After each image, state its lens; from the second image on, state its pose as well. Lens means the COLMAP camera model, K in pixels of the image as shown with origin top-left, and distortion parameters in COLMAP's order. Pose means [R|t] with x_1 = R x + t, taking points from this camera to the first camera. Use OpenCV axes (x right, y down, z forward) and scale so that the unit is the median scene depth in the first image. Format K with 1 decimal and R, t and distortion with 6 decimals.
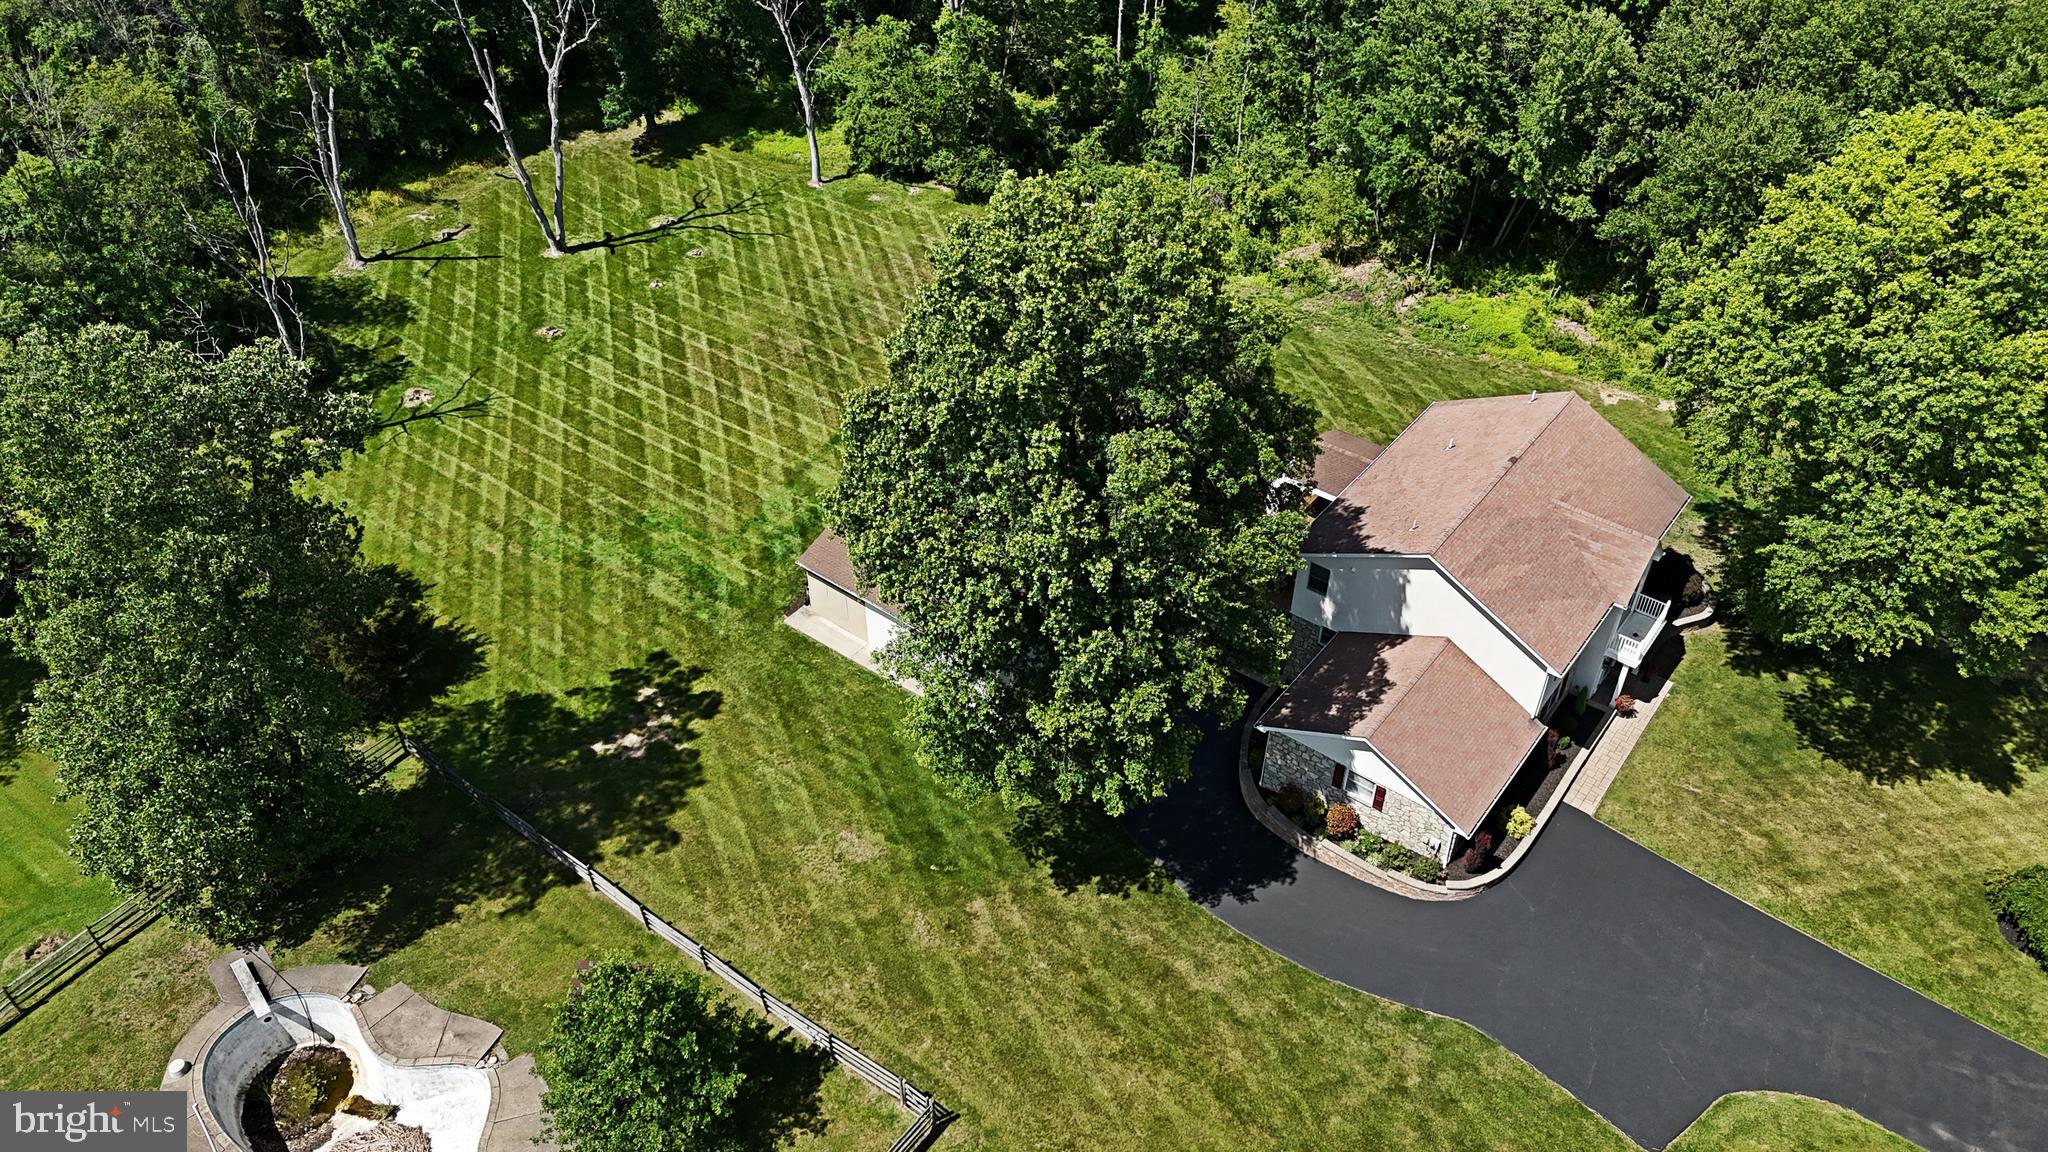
lens RADIAL K [[1513.5, 0, 1024.0], [0, 1513.5, 576.0], [0, 0, 1]] dist [0.073145, -0.058878]
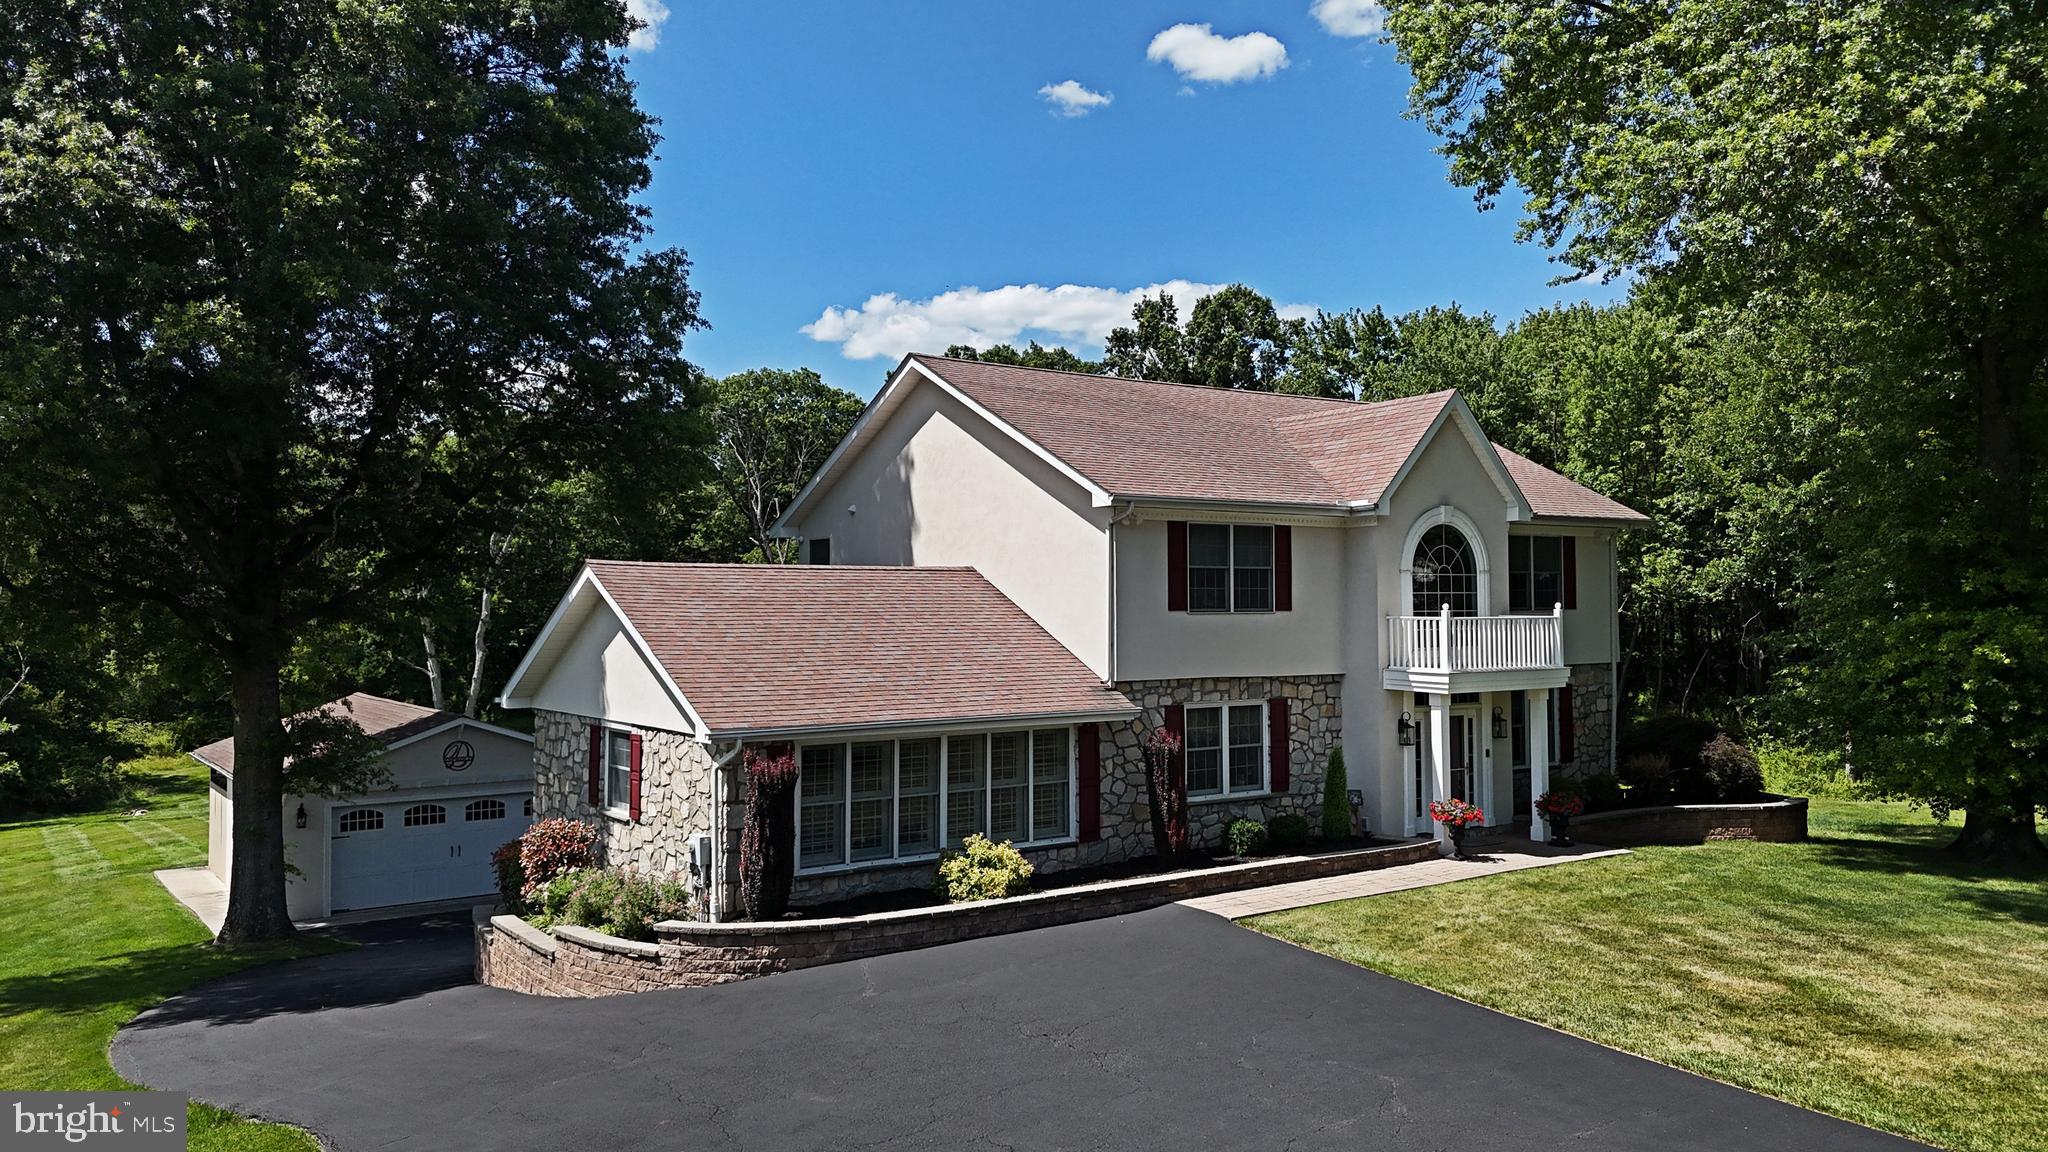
lens RADIAL K [[1520.0, 0, 1030.5], [0, 1520.0, 560.8], [0, 0, 1]] dist [0.082114, -0.067452]
pose [[0.956181, -0.014857, -0.292398, 0.415868], [-0.186510, 0.738924, -0.647461, 0.316900], [0.225680, 0.673625, 0.703774, 0.675603]]
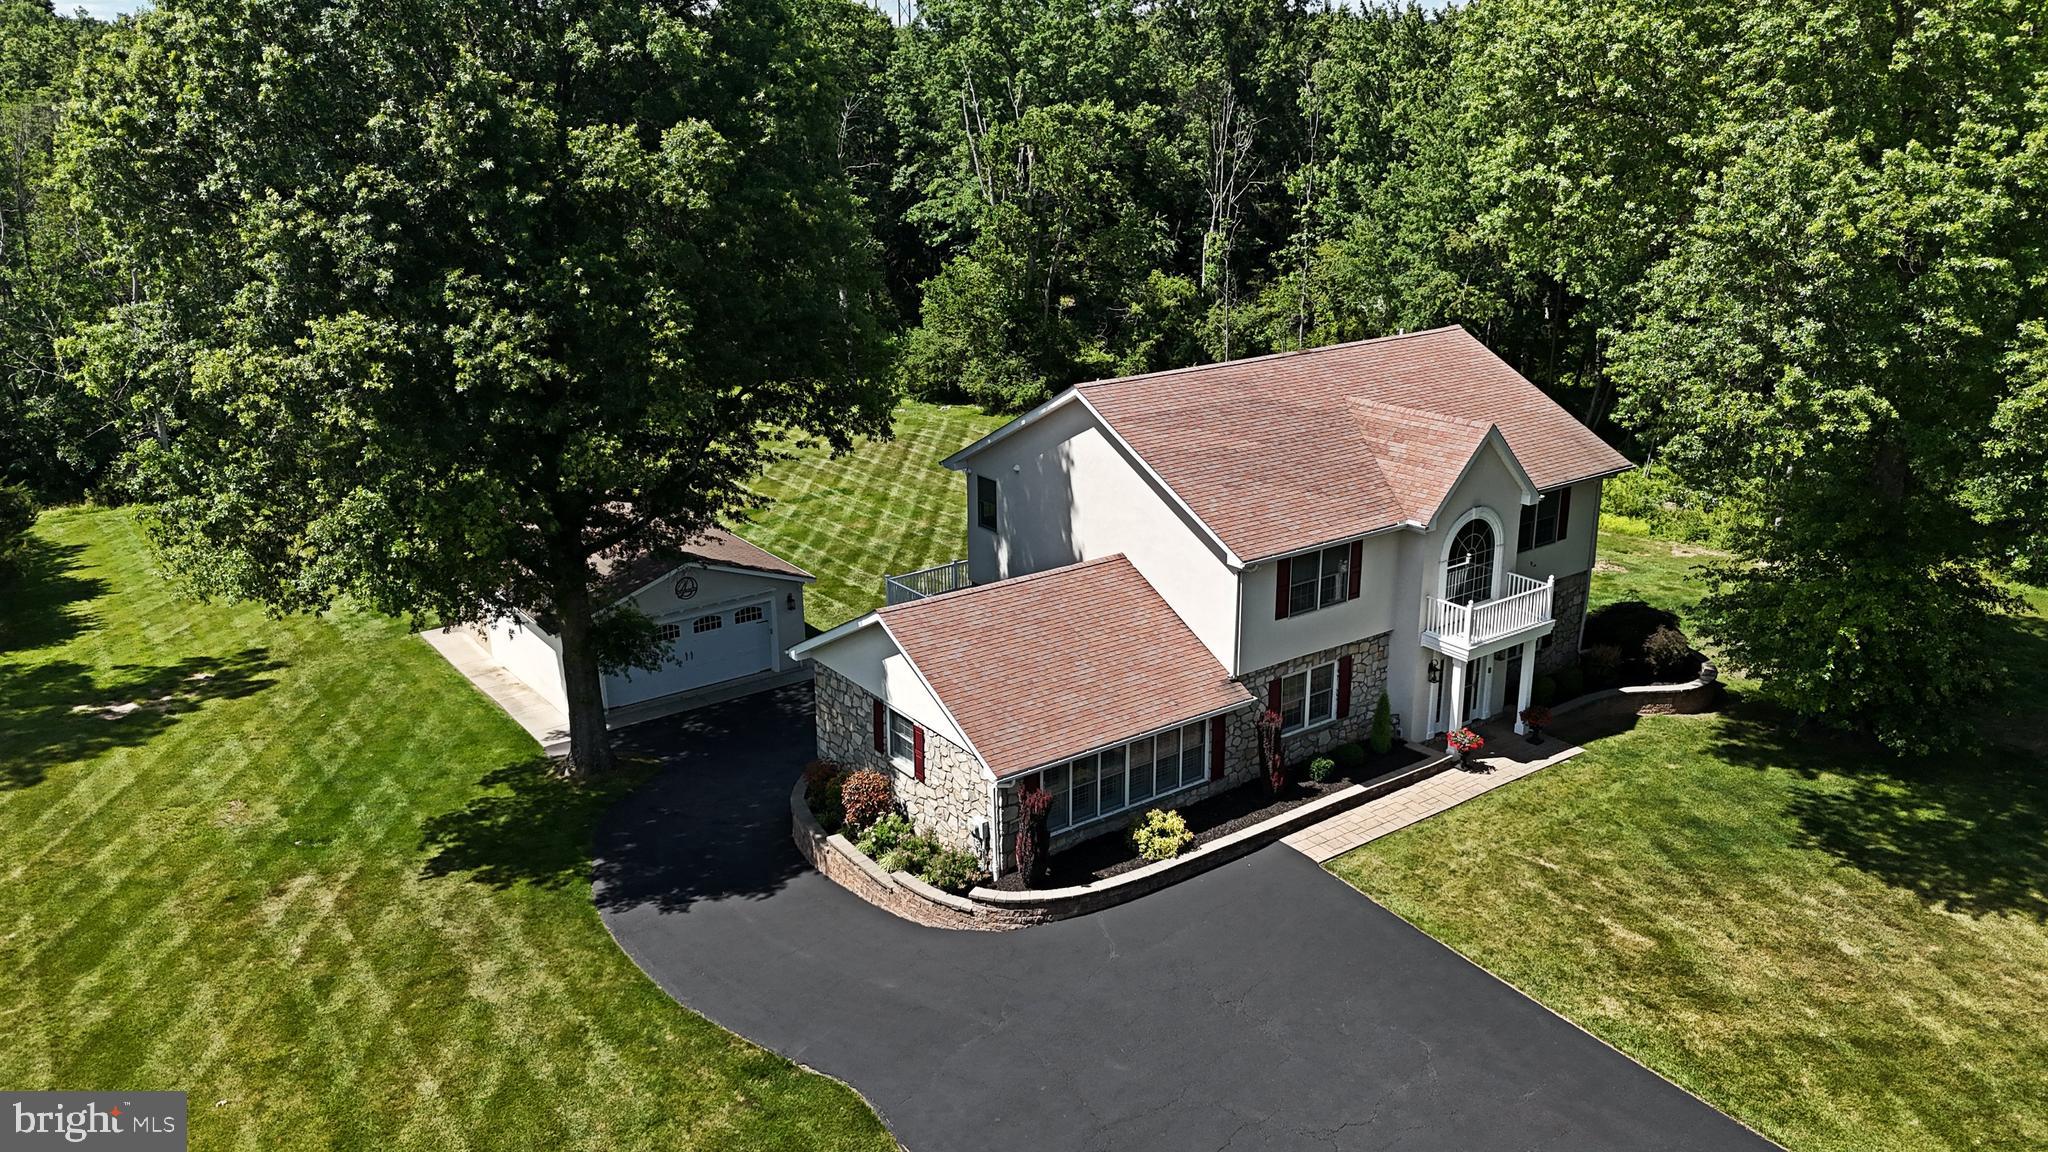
lens RADIAL K [[1513.5, 0, 1024.0], [0, 1513.5, 576.0], [0, 0, 1]] dist [0.073145, -0.058878]
pose [[0.958094, 0.077272, -0.275835, 0.398560], [-0.177779, 0.915443, -0.361051, 0.267071], [0.224612, 0.394959, 0.890818, 0.449236]]
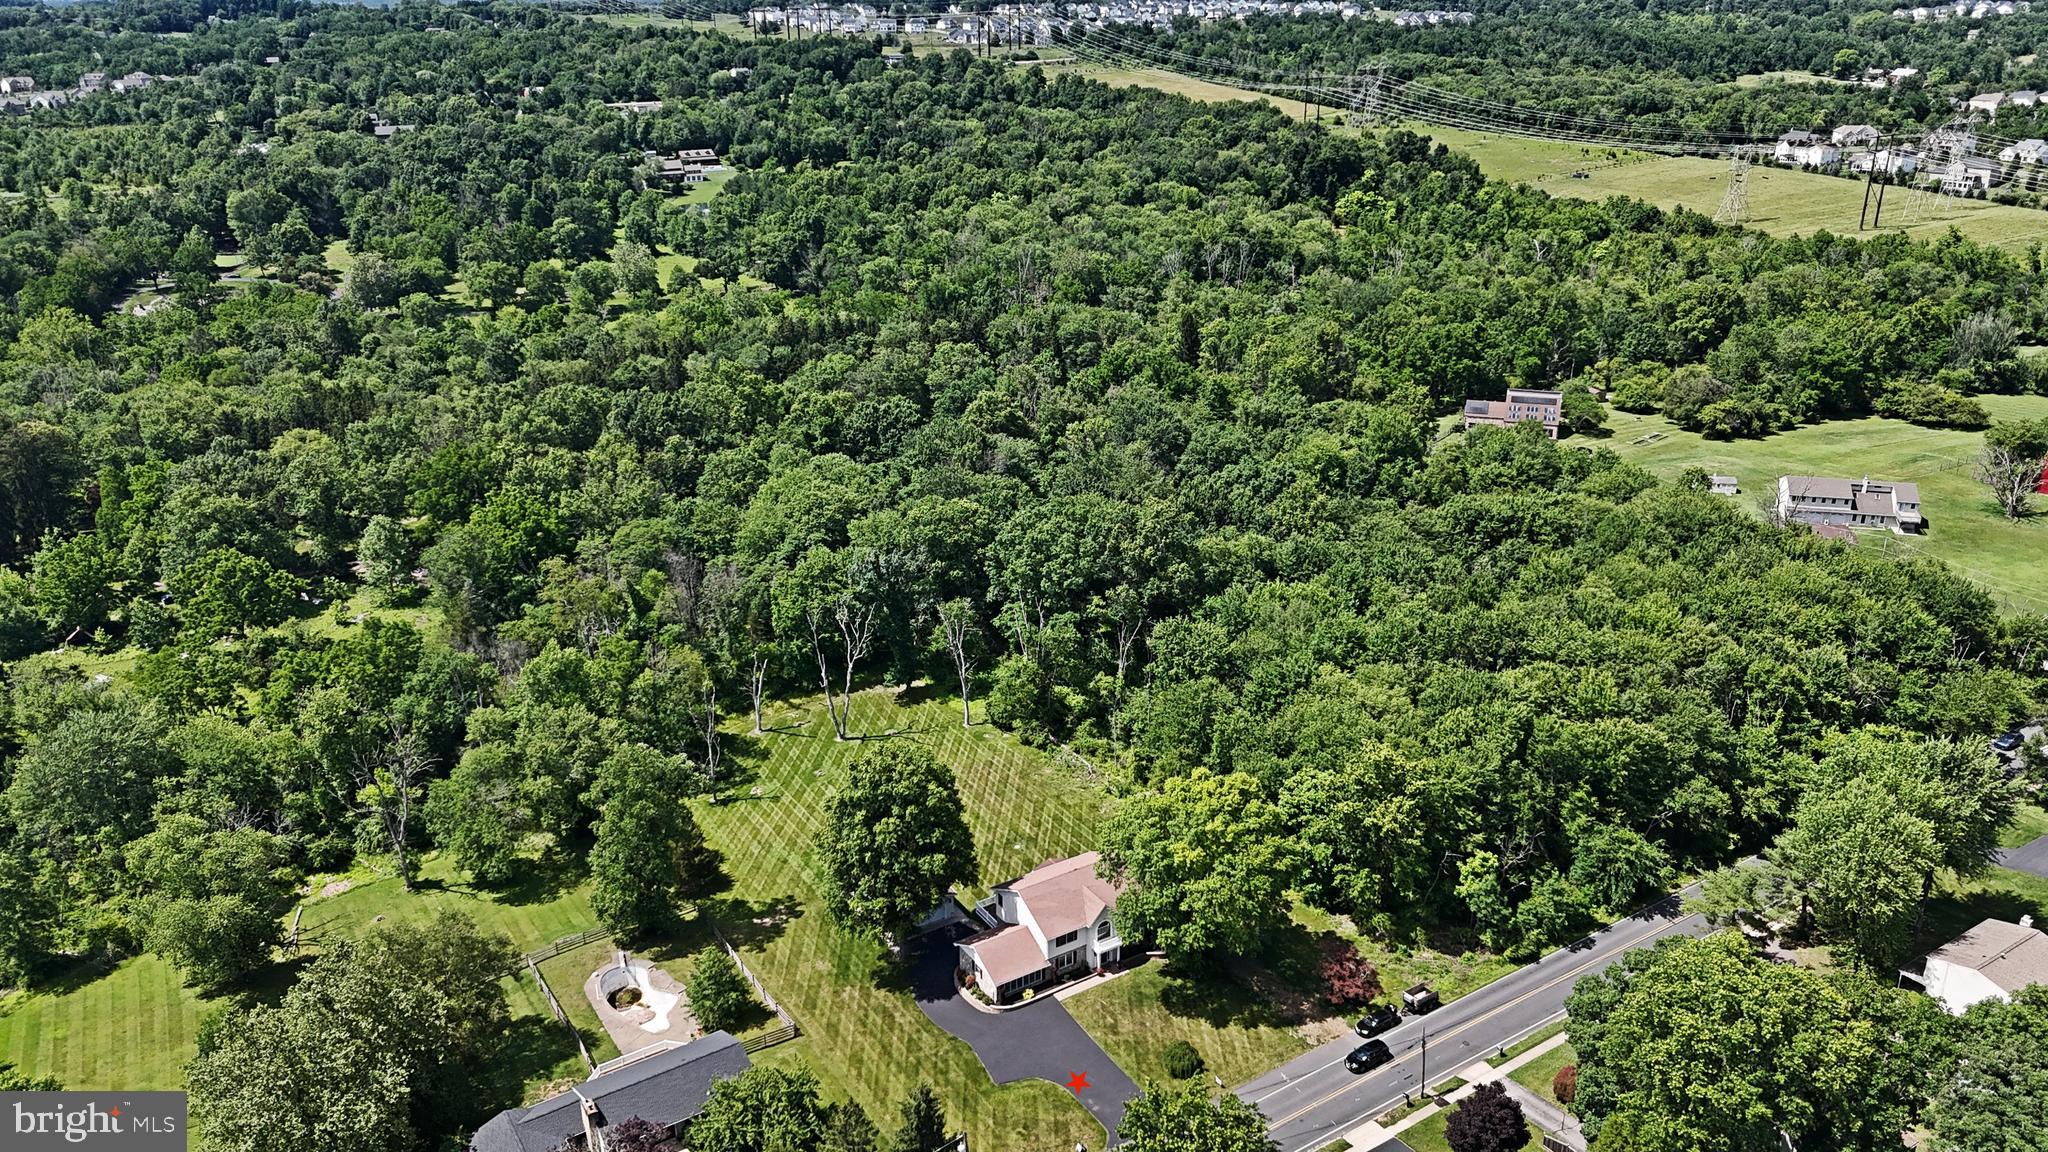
lens RADIAL K [[1520.0, 0, 1030.5], [0, 1520.0, 560.8], [0, 0, 1]] dist [0.082114, -0.067452]
pose [[0.936993, 0.114754, -0.329962, 1.094640], [-0.218580, 0.929367, -0.297488, 0.242114], [0.272518, 0.350868, 0.895894, -1.666323]]
